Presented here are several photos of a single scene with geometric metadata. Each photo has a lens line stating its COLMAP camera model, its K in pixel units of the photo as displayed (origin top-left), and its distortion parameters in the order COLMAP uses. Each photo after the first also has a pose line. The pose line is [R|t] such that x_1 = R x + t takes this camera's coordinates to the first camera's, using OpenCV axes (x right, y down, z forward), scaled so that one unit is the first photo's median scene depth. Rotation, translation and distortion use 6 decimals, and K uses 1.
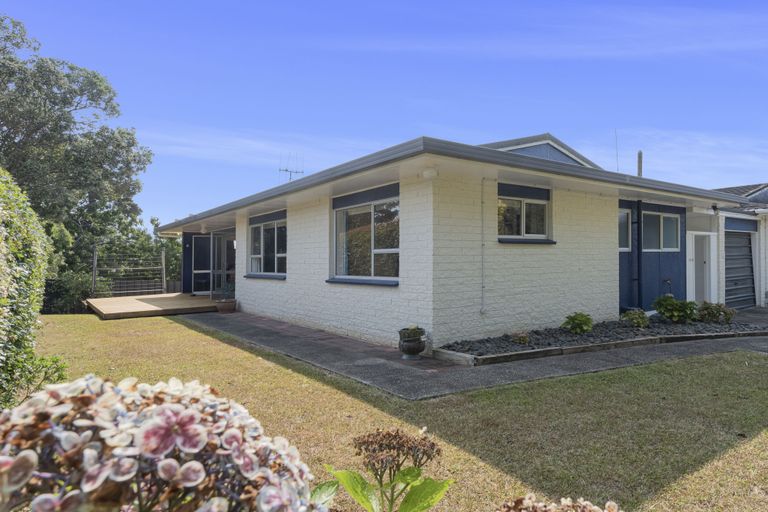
lens RADIAL K [[452.0, 0, 384.3], [0, 452.0, 254.2], [0, 0, 1]] dist [-0.001466, -0.000077]
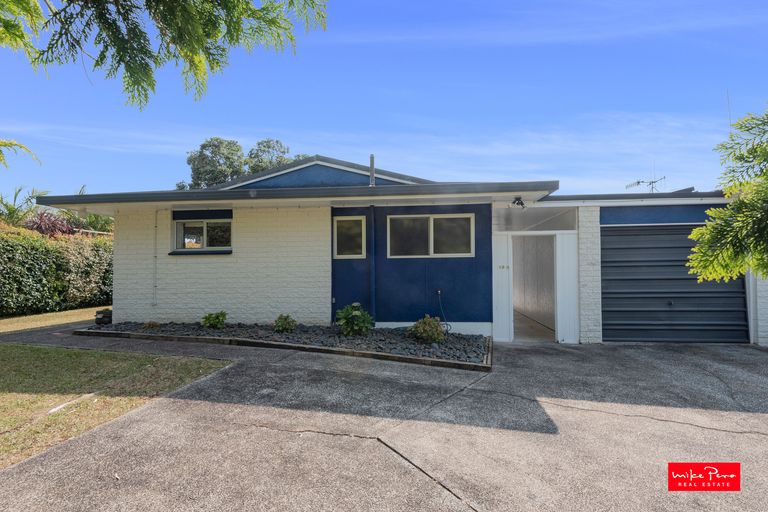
lens RADIAL K [[352.7, 0, 384.3], [0, 352.7, 260.1], [0, 0, 1]] dist [0.028309, -0.000281]
pose [[0.766498, -0.010356, -0.642164, 1.255887], [0.008364, 0.999946, -0.006142, 0.002690], [0.642193, -0.000663, 0.766543, 0.510653]]
